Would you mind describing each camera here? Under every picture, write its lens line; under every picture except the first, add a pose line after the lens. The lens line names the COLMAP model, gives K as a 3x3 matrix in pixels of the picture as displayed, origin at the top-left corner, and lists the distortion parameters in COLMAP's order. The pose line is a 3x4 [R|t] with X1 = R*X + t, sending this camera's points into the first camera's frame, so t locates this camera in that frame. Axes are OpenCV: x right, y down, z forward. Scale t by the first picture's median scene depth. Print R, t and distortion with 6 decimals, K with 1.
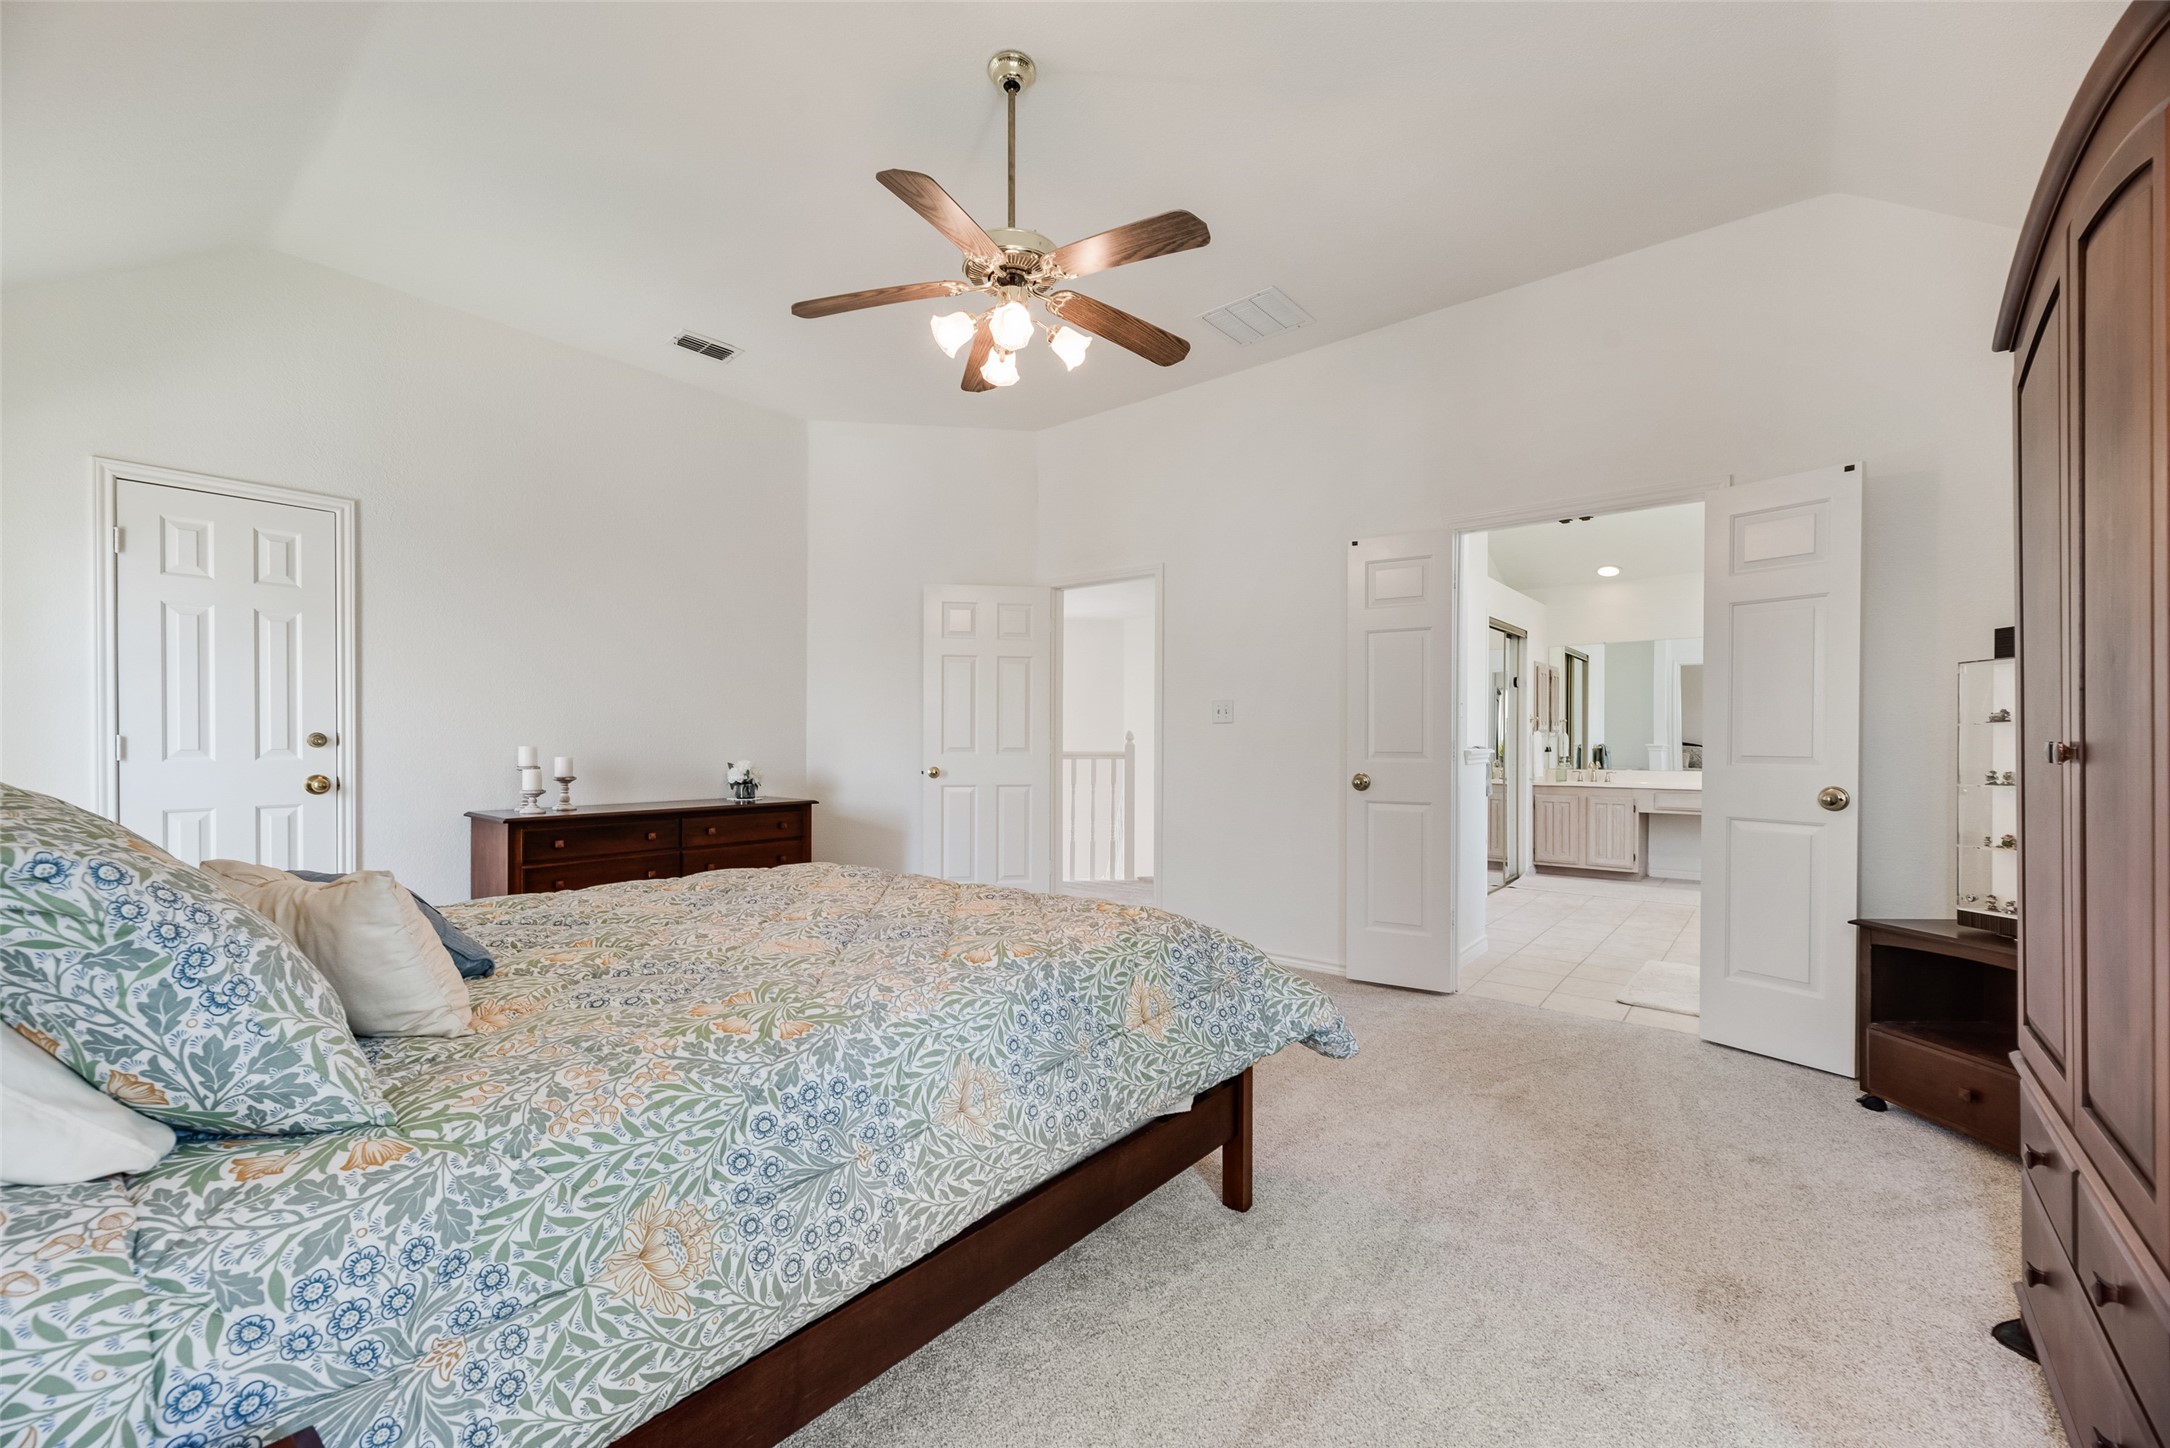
lens RADIAL K [[868.6, 0, 1084.0], [0, 868.6, 730.6], [0, 0, 1]] dist [-0.000239, -0.000102]
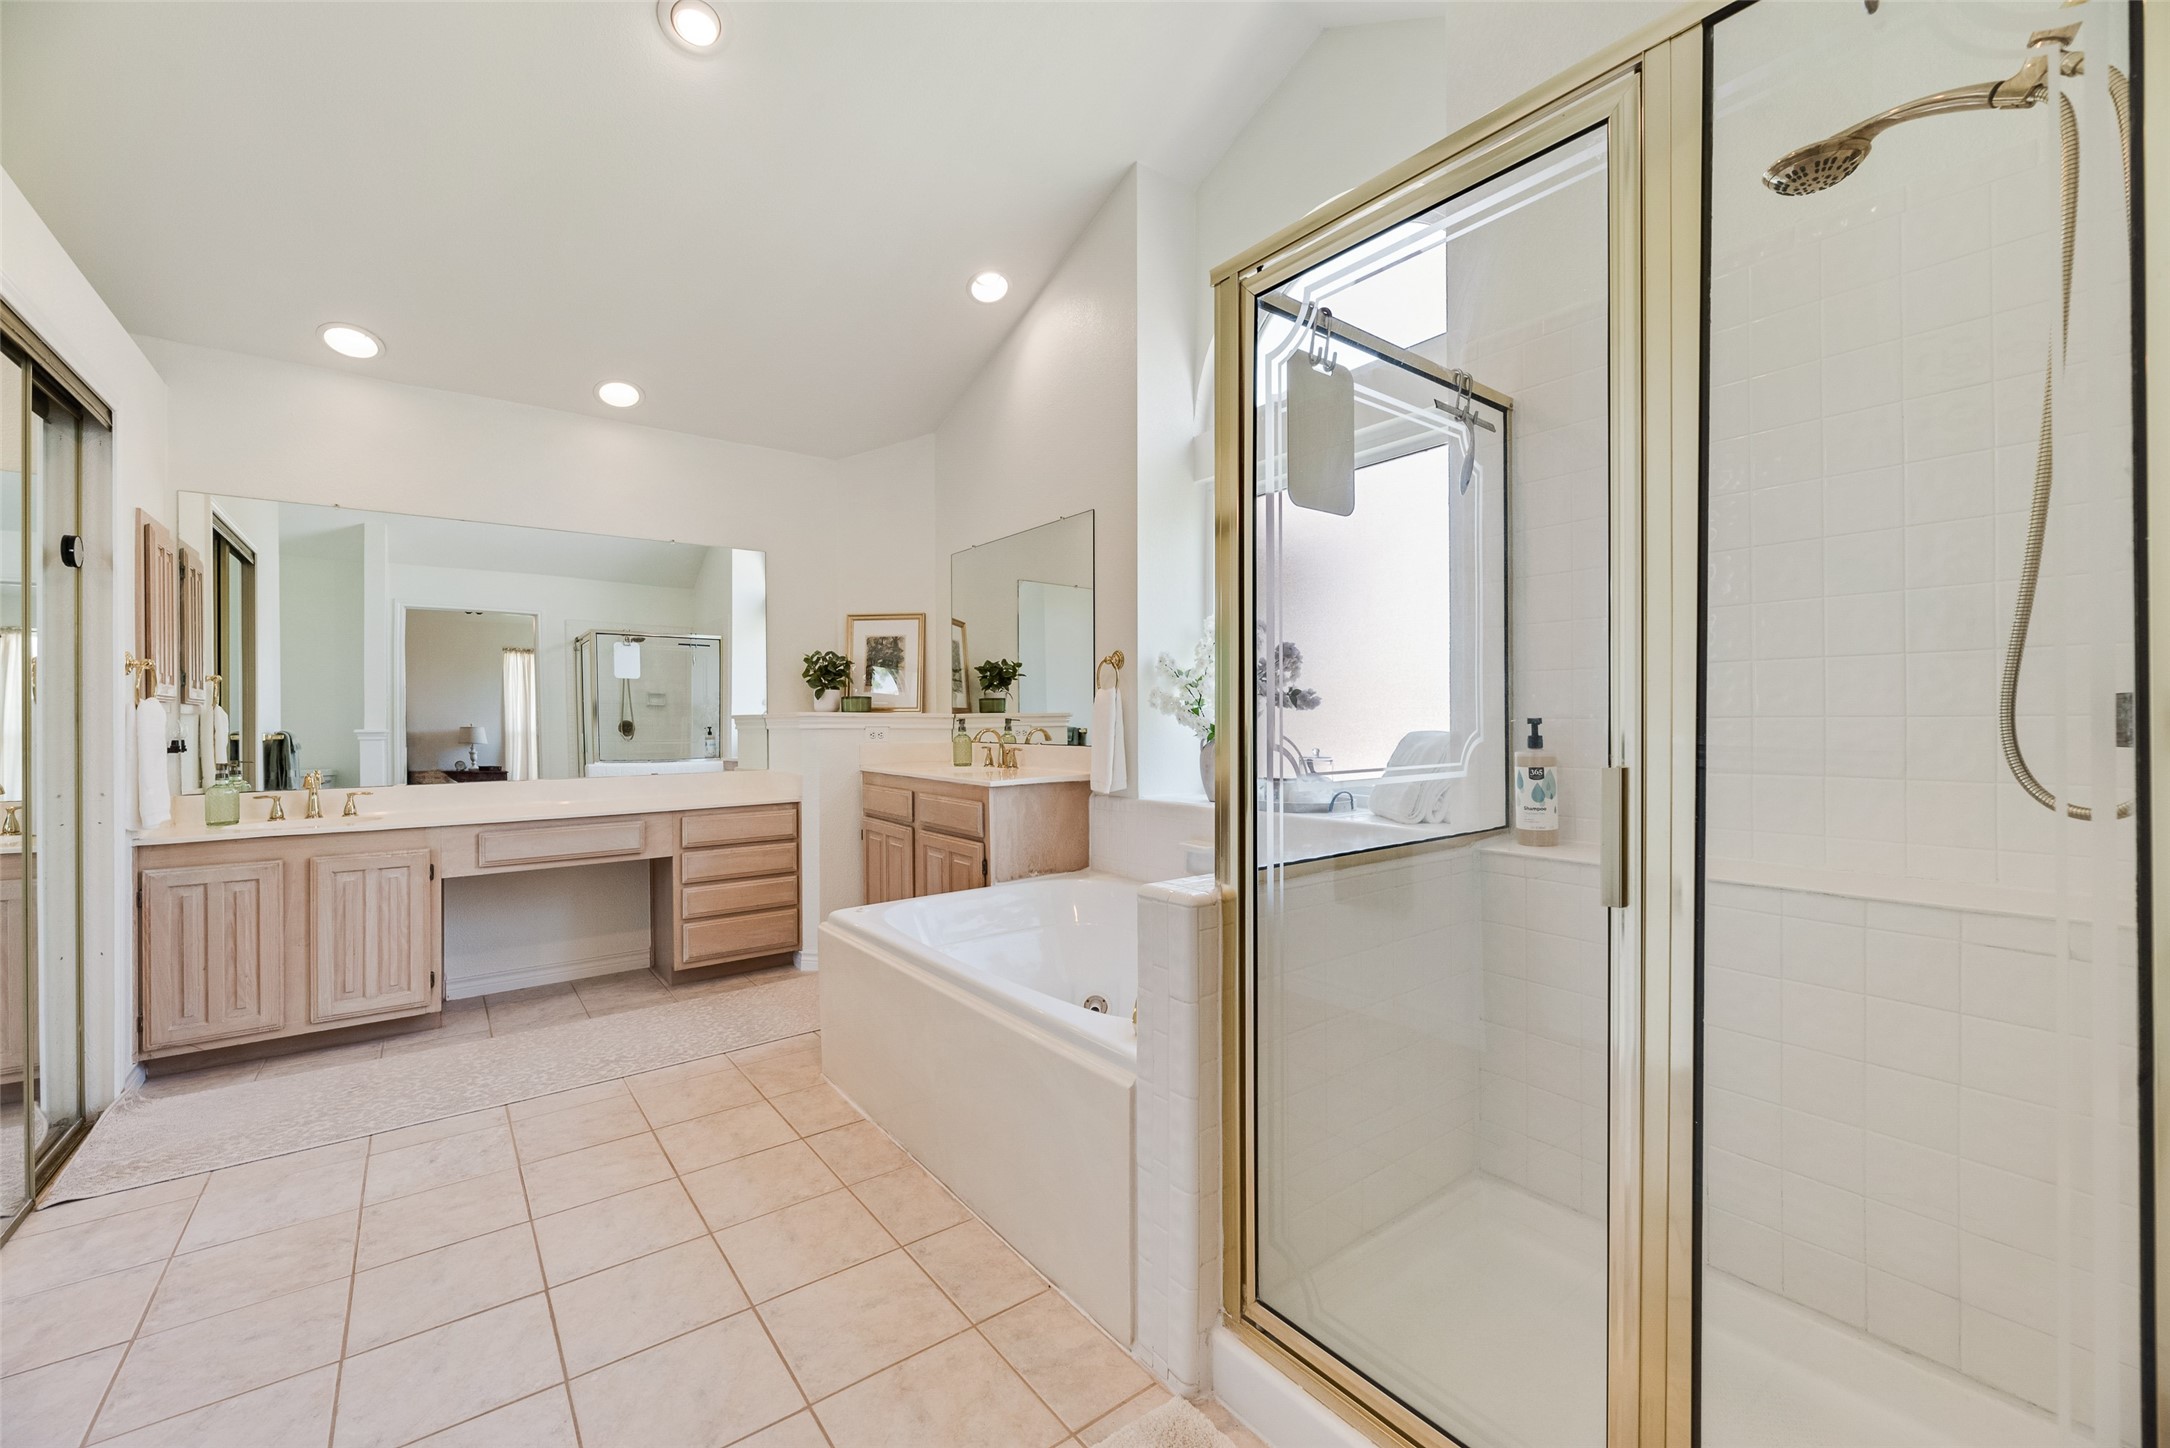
lens RADIAL K [[868.6, 0, 1079.1], [0, 868.6, 724.1], [0, 0, 1]] dist [-0.000239, -0.000102]
pose [[0.222729, -0.005524, 0.974865, 0.249604], [0.002841, 0.999983, 0.005017, 0.010691], [-0.974876, 0.001652, 0.222741, 0.531302]]
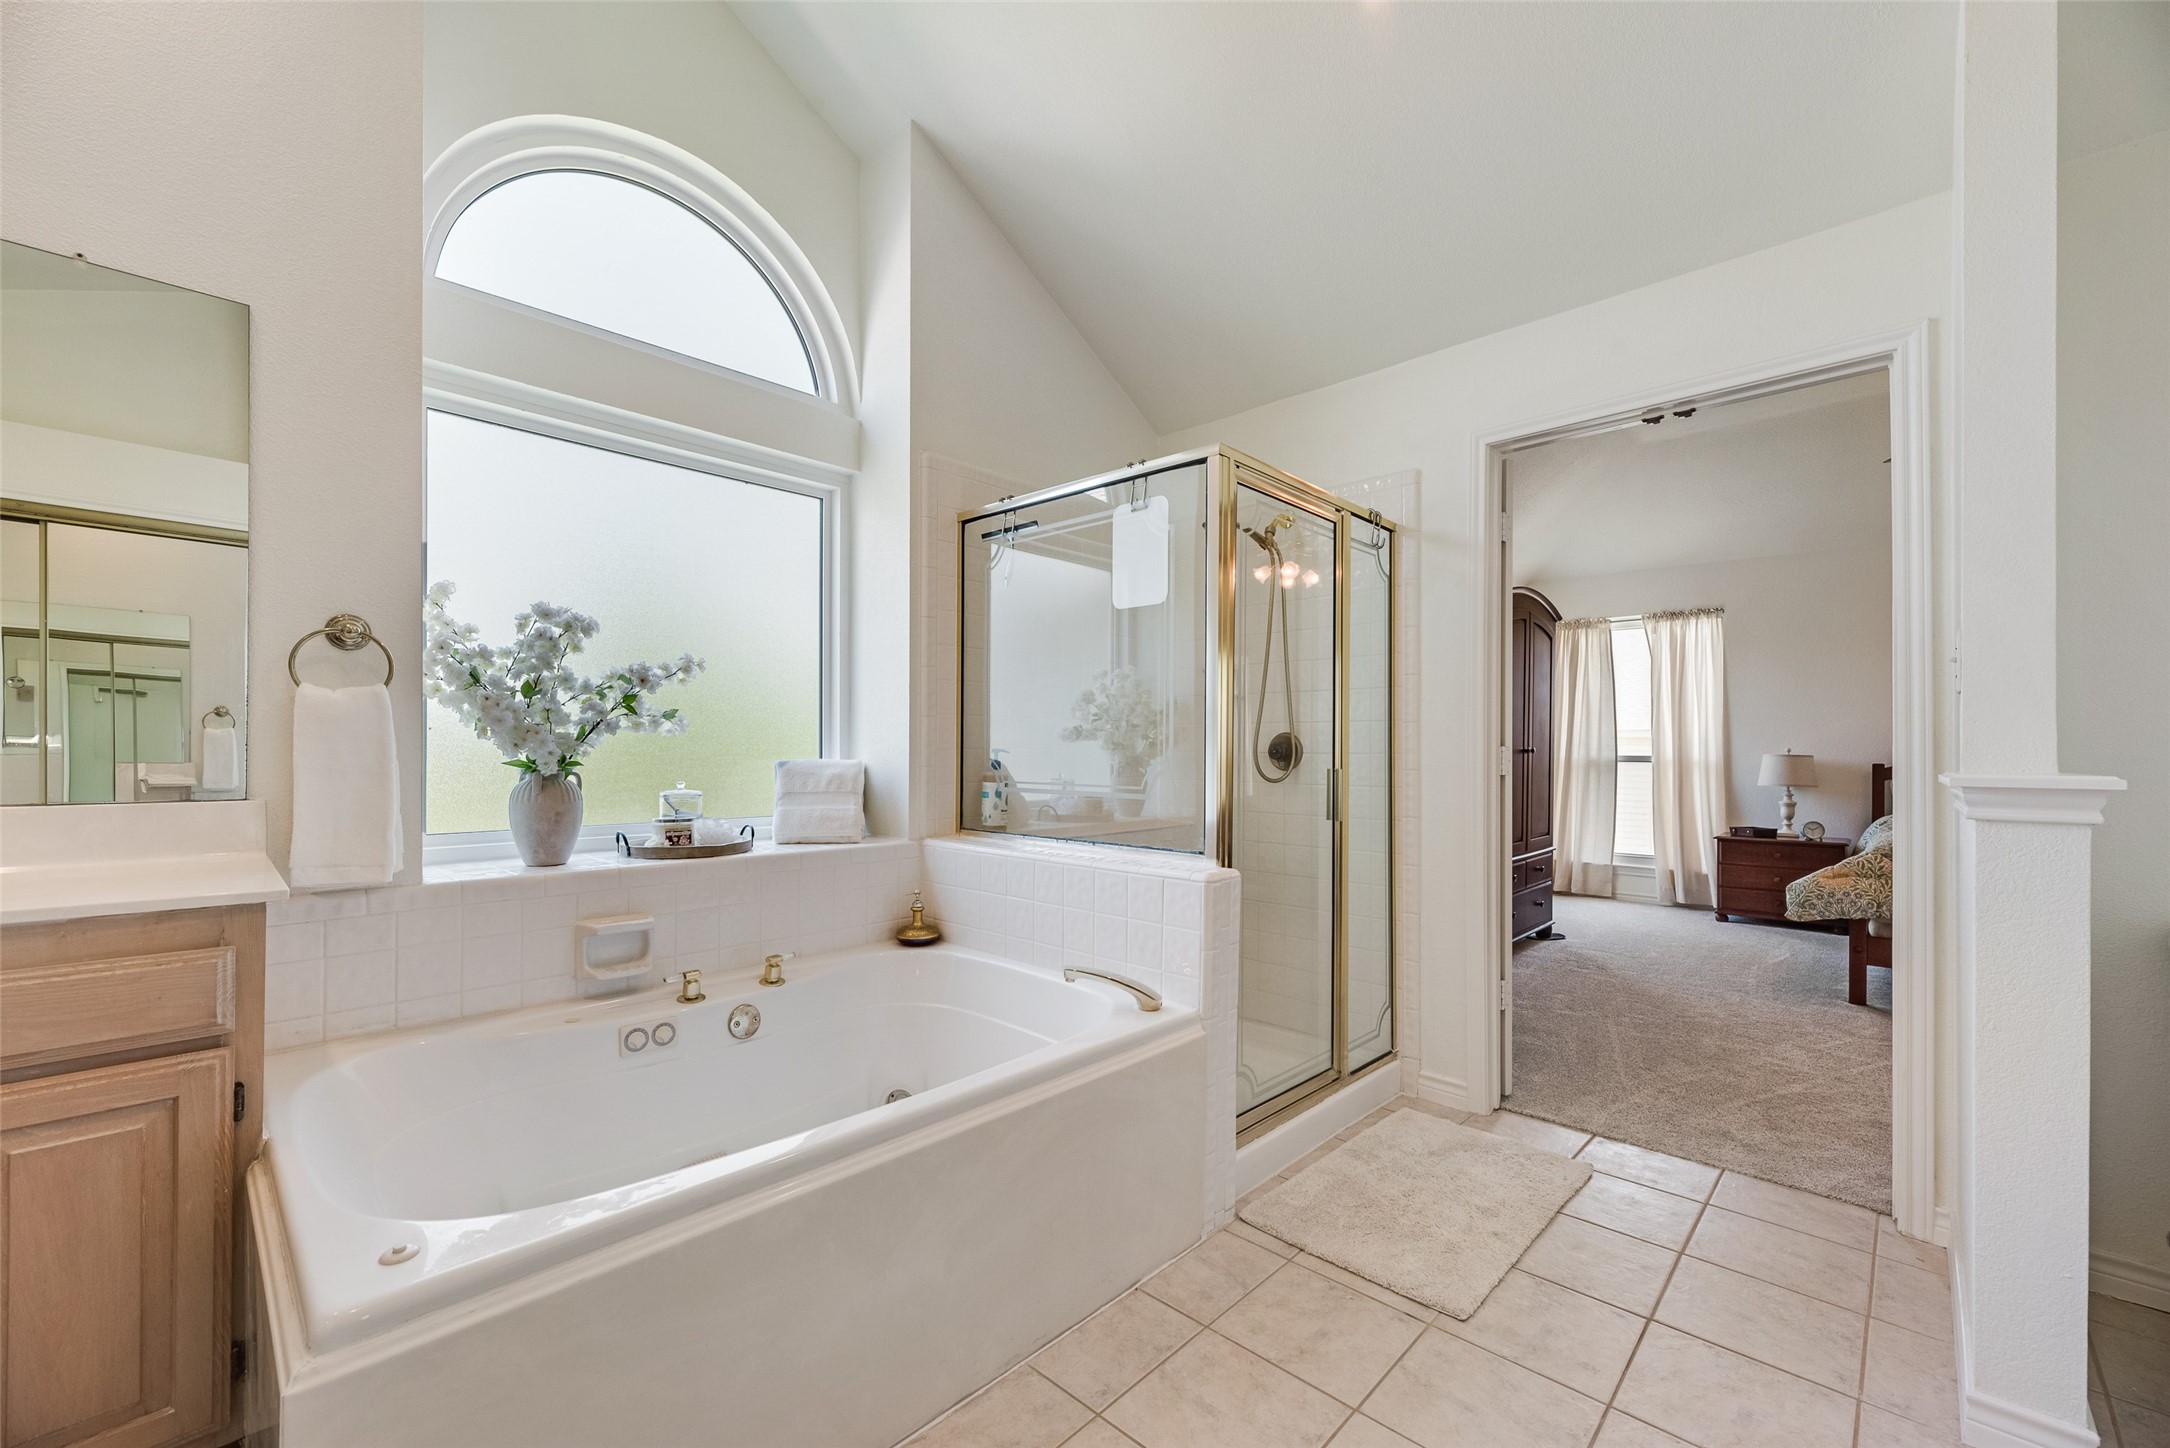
lens RADIAL K [[868.6, 0, 1103.6], [0, 868.6, 757.5], [0, 0, 1]] dist [-0.000239, -0.000102]
pose [[-0.998764, -0.003219, 0.049604, 0.778190], [-0.002976, 0.999983, 0.004984, 0.014398], [-0.049619, 0.004831, -0.998757, 1.252019]]
